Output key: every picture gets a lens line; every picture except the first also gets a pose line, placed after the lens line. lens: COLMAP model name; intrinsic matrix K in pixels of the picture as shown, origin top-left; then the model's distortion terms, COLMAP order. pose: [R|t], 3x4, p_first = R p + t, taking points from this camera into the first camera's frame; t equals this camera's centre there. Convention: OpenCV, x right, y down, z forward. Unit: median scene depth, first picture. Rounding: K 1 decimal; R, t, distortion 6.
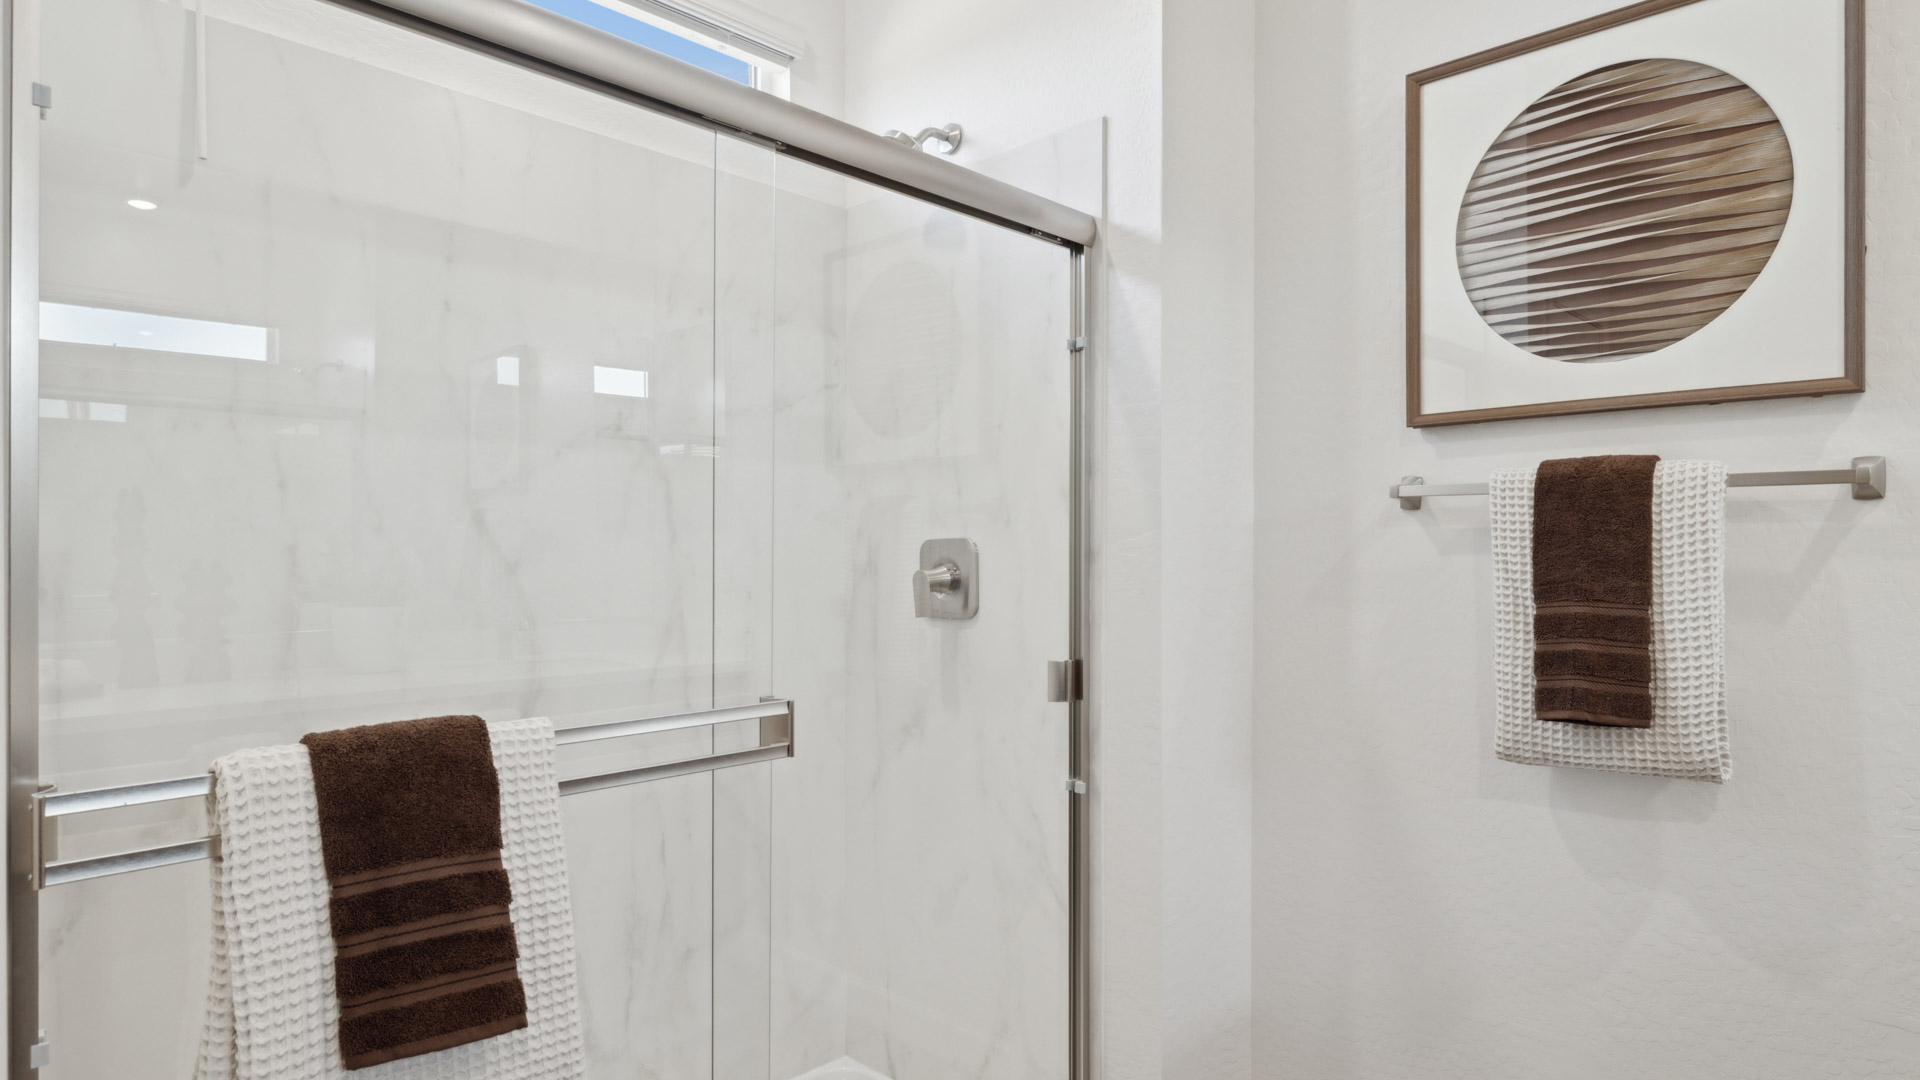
lens RADIAL K [[1073.0, 0, 955.9], [0, 1073.0, 553.7], [0, 0, 1]] dist [-0.000979, -0.001409]
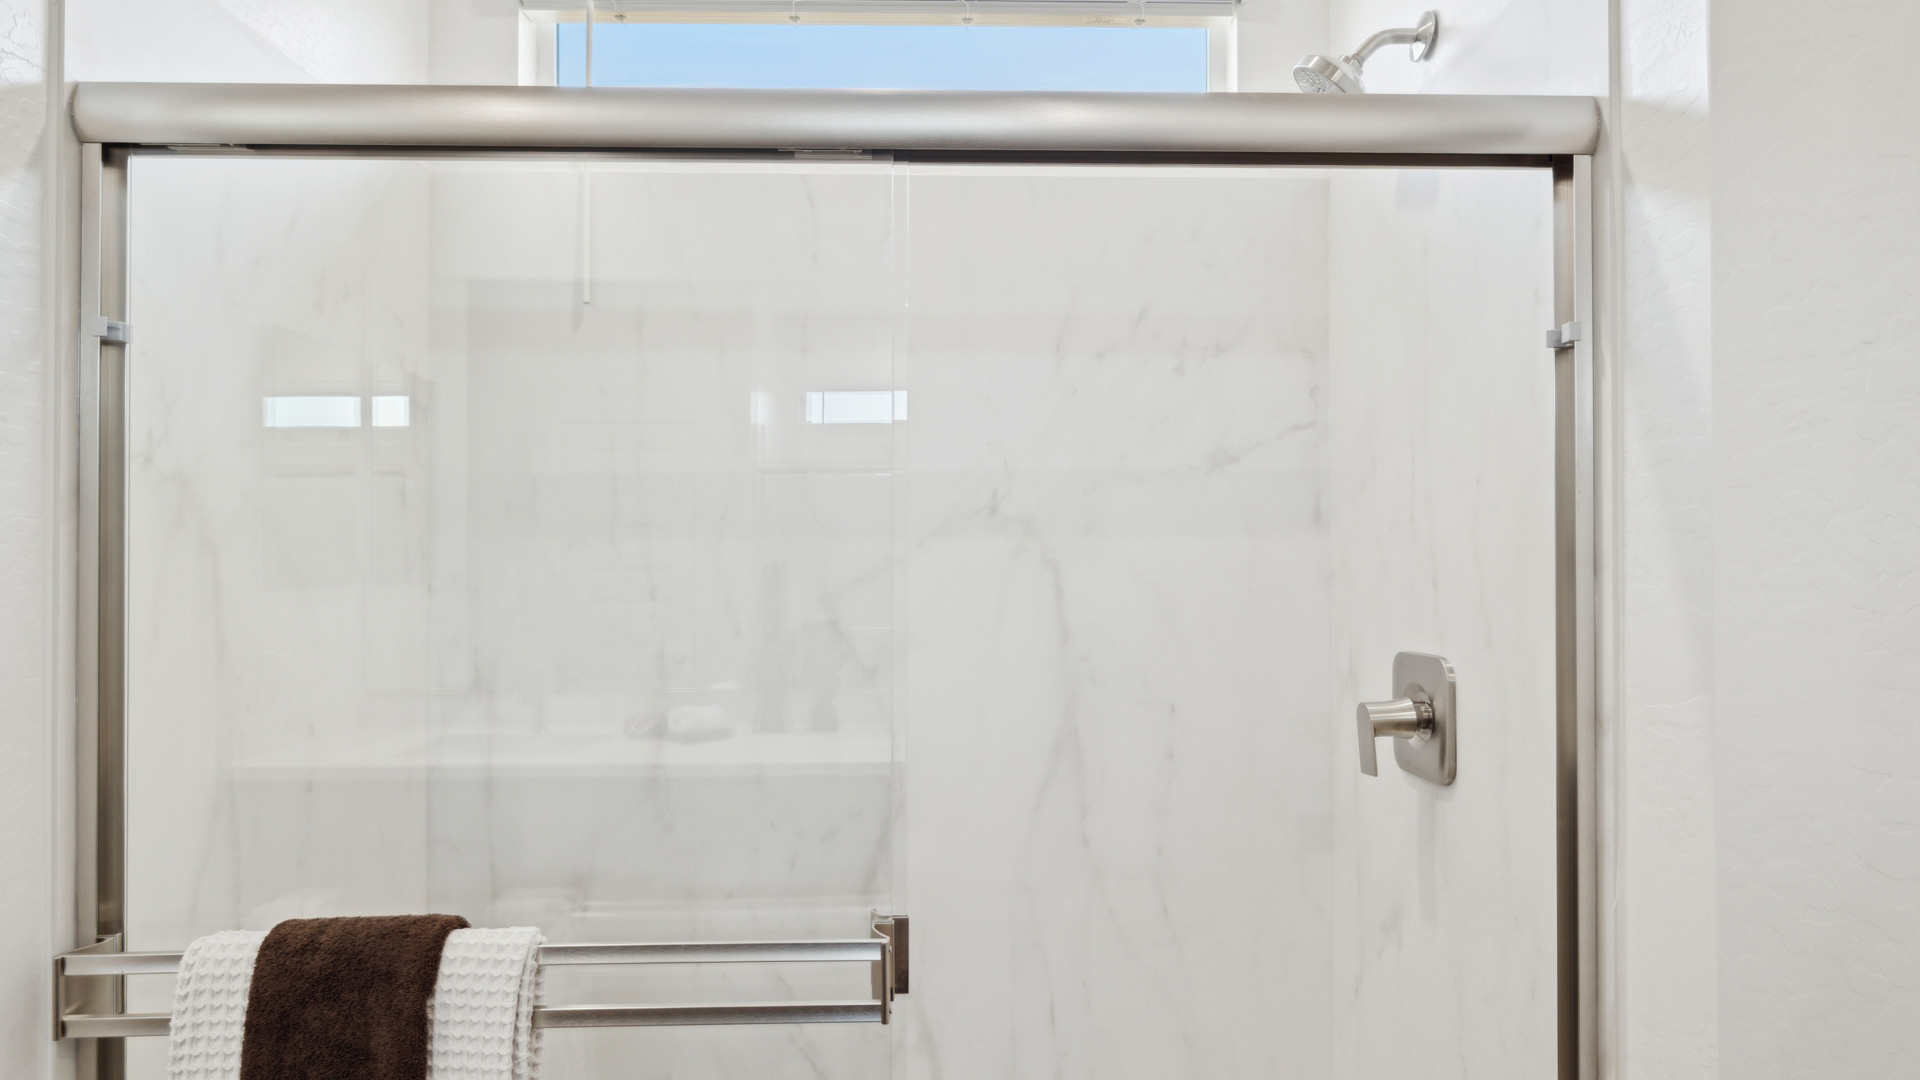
lens RADIAL K [[1073.0, 0, 955.9], [0, 1073.0, 553.7], [0, 0, 1]] dist [-0.000979, -0.001409]
pose [[0.719407, -0.007413, -0.694550, 0.321991], [0.006709, 0.999971, -0.003724, -0.099287], [0.694557, -0.001981, 0.719435, 0.456712]]
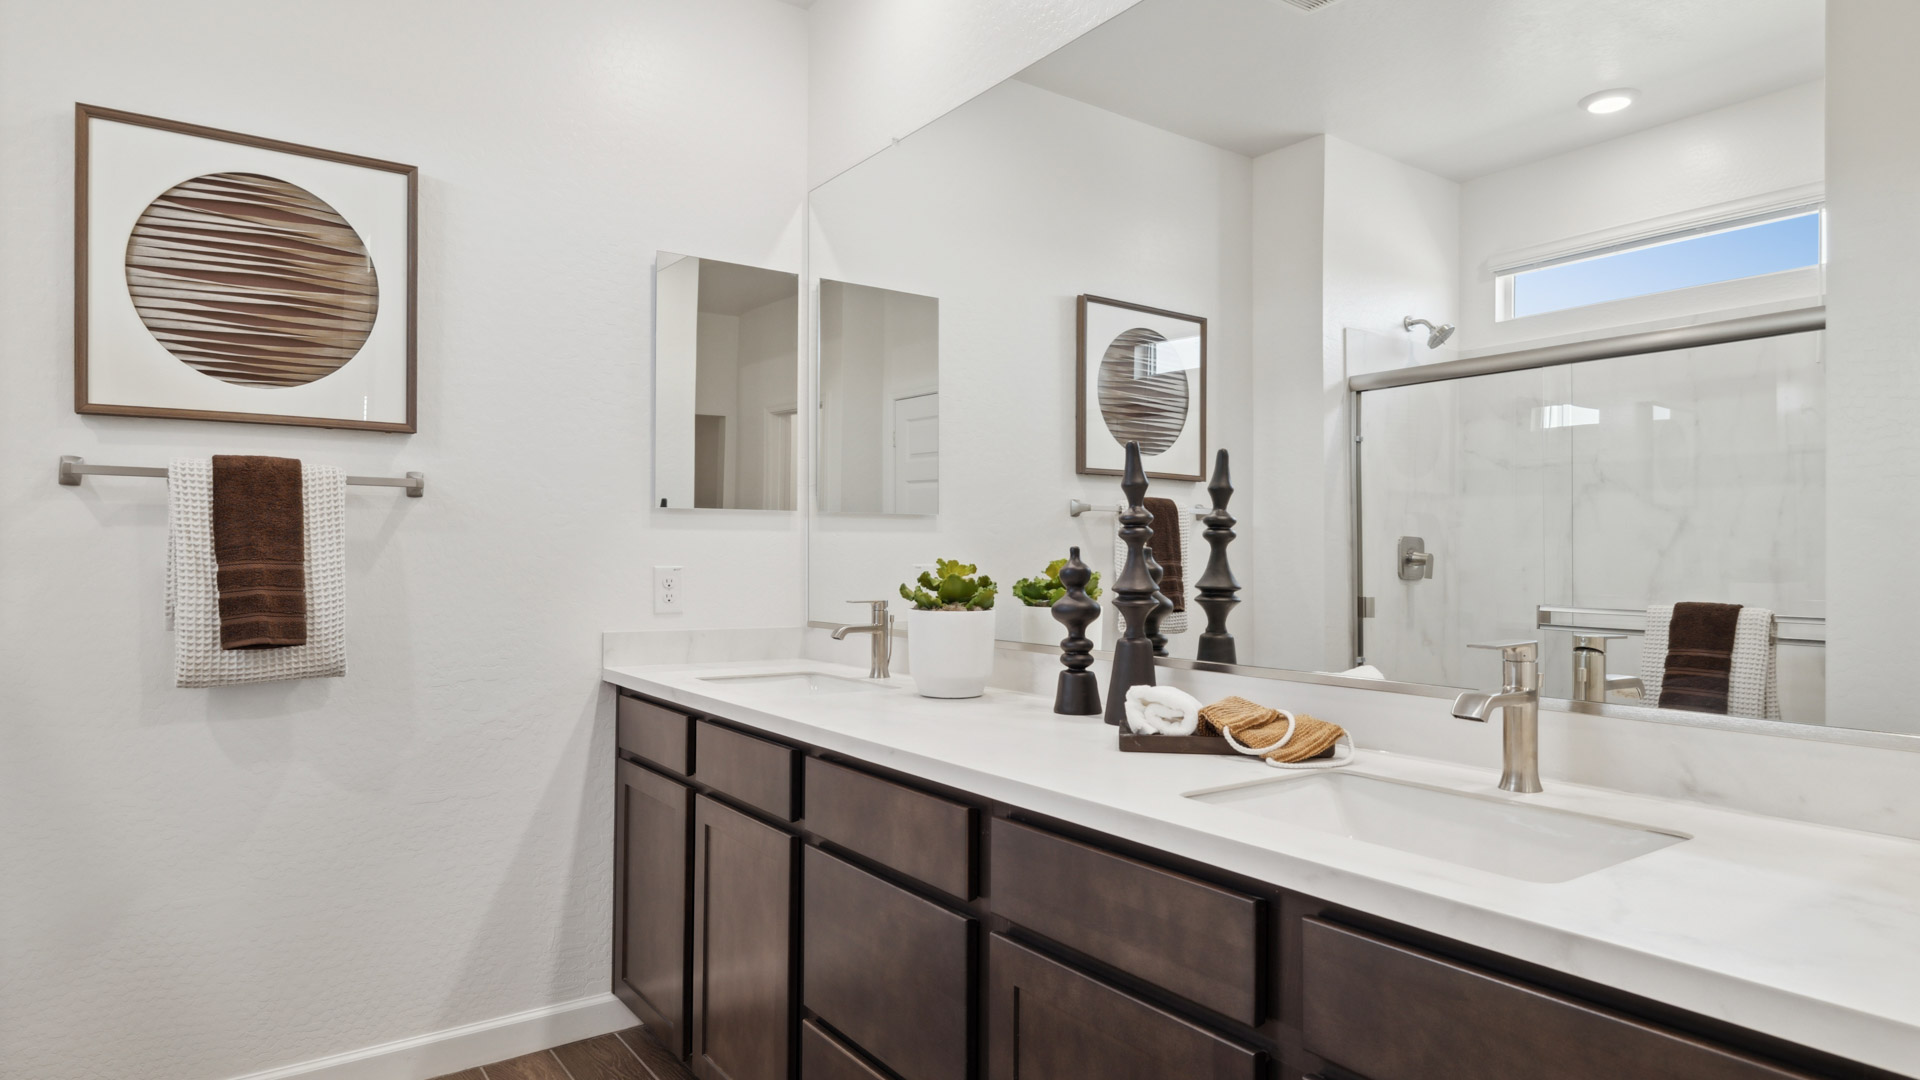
lens RADIAL K [[1073.0, 0, 955.9], [0, 1073.0, 553.7], [0, 0, 1]] dist [-0.000979, -0.001409]
pose [[0.189269, 0.000357, 0.981925, -0.573905], [-0.001552, 0.999999, -0.000064, 0.033059], [-0.981924, -0.001511, 0.189269, -0.142994]]
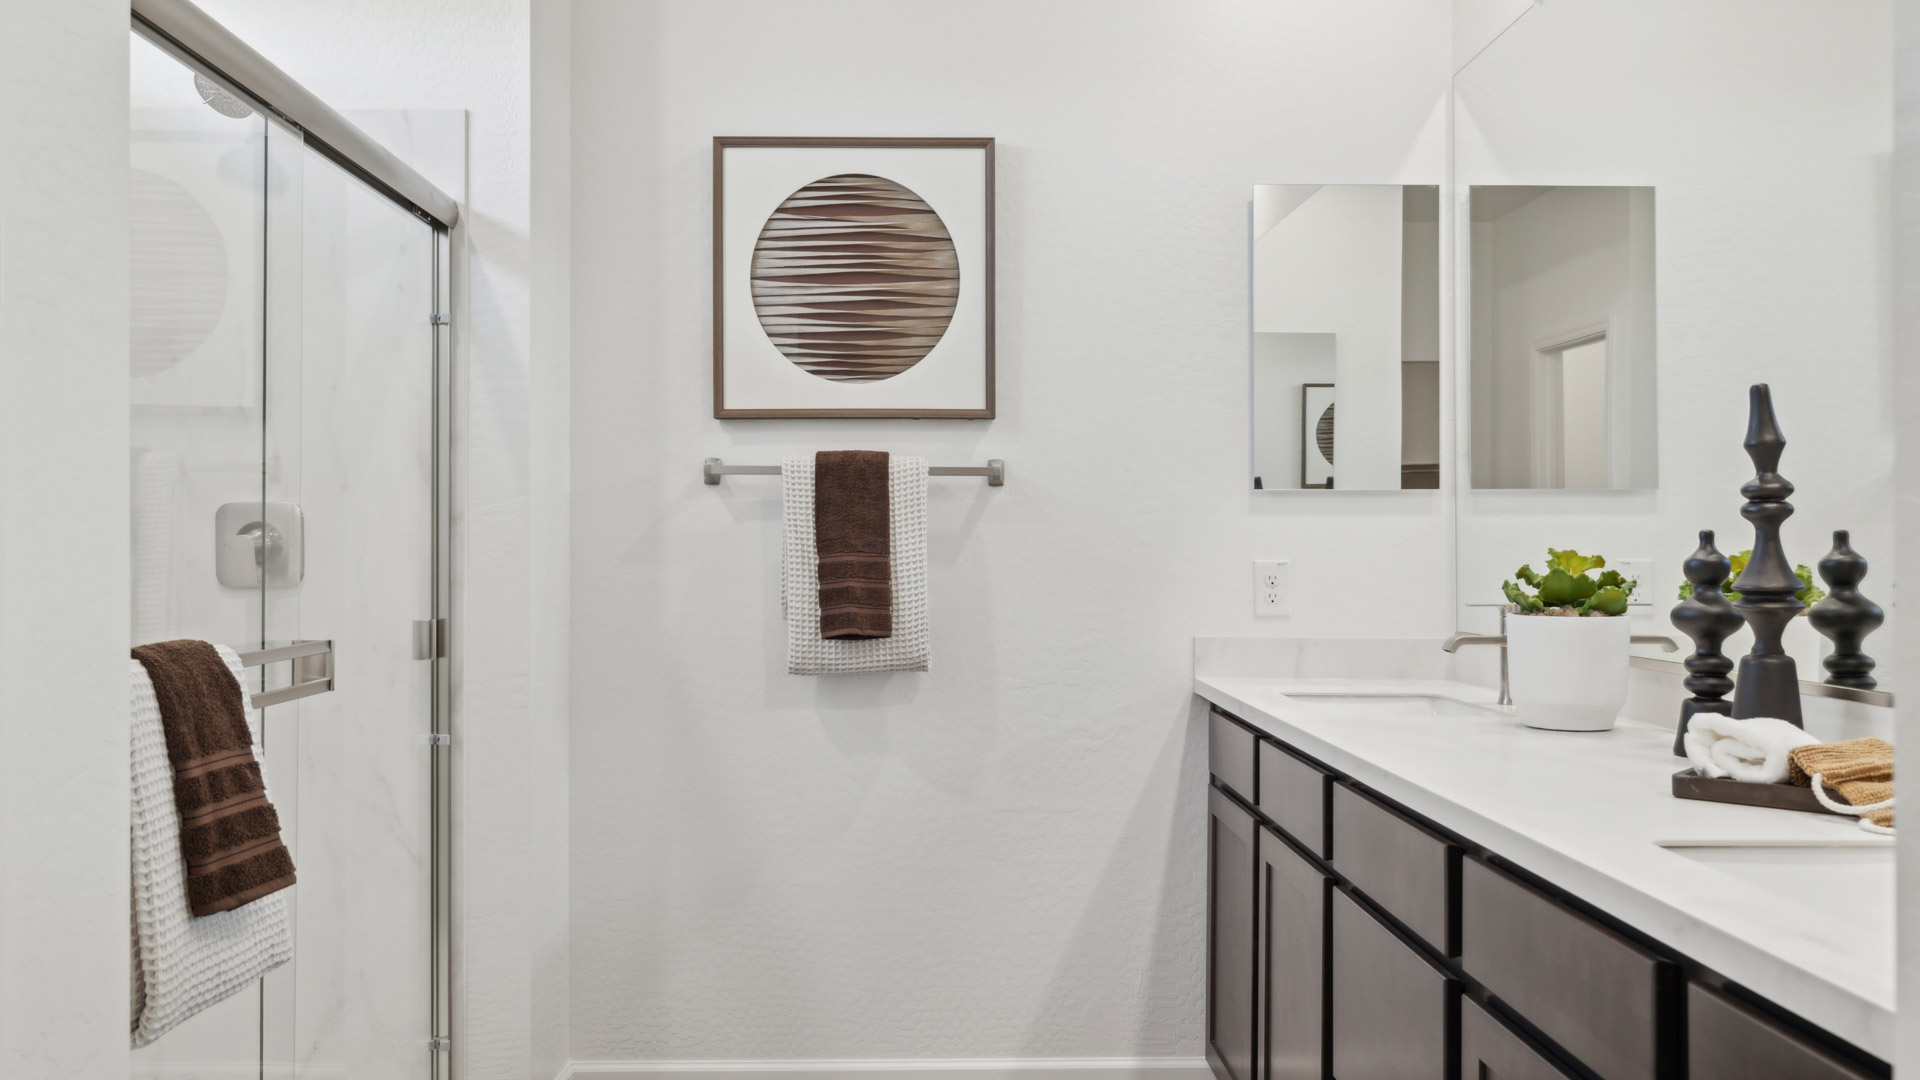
lens RADIAL K [[1460.4, 0, 960.0], [0, 1460.4, 540.0], [0, 0, 1]] dist [-0.005974, -0.001342]
pose [[0.704749, 0.002505, 0.709453, -0.645899], [0.003046, 0.999974, -0.006556, 0.038782], [-0.709450, 0.006781, 0.704723, -0.439789]]
